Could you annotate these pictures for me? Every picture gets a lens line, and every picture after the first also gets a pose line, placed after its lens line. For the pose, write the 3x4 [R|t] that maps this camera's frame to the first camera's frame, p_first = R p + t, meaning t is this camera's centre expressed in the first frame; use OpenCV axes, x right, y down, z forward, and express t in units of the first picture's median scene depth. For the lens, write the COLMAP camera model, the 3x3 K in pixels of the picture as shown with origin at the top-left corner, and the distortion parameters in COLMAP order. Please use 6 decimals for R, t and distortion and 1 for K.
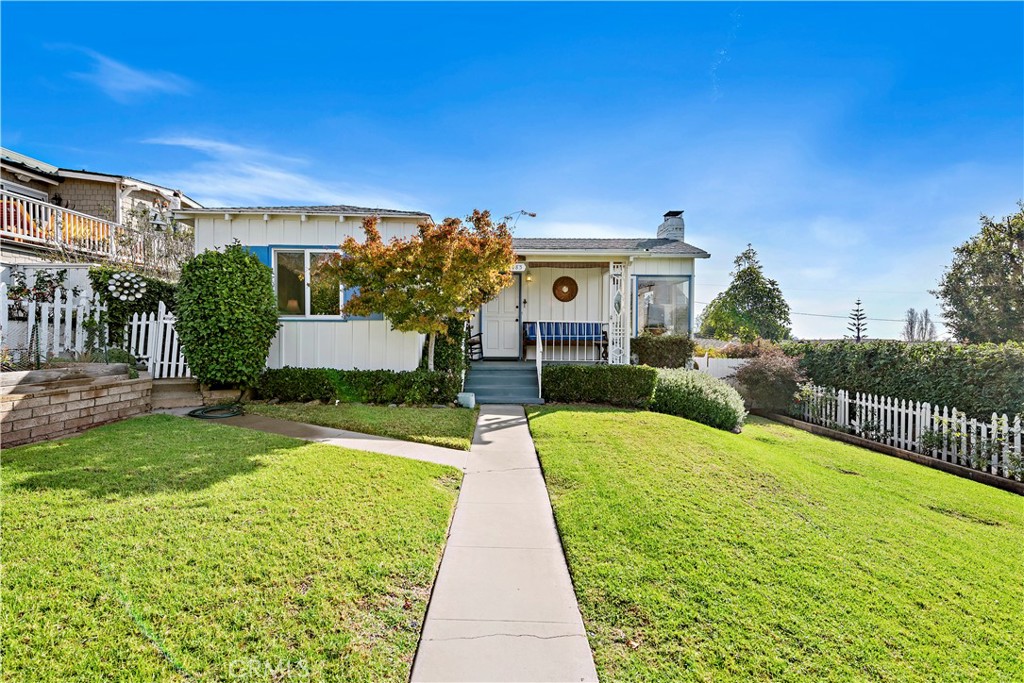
lens RADIAL K [[399.7, 0, 515.8], [0, 399.7, 310.4], [0, 0, 1]] dist [0.000011, 0.000011]
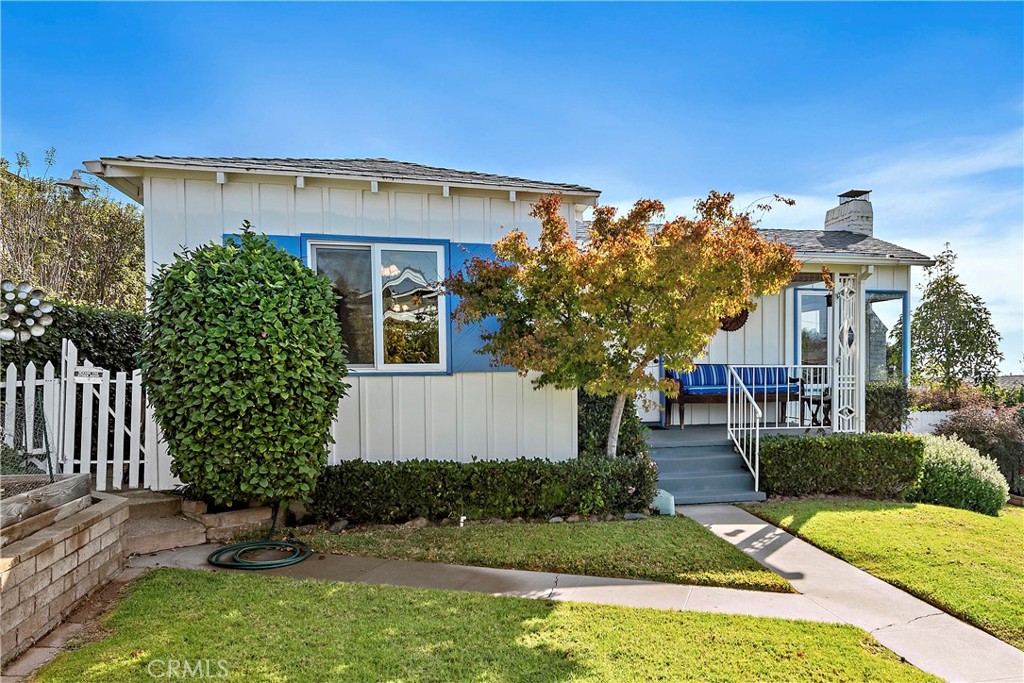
lens RADIAL K [[656.0, 0, 627.0], [0, 656.0, 342.8], [0, 0, 1]] dist [0.001364, -0.001326]
pose [[0.978090, -0.004422, 0.208138, -0.379157], [0.000475, 0.999819, 0.019010, -0.035137], [-0.208184, -0.018495, 0.977915, 0.046786]]
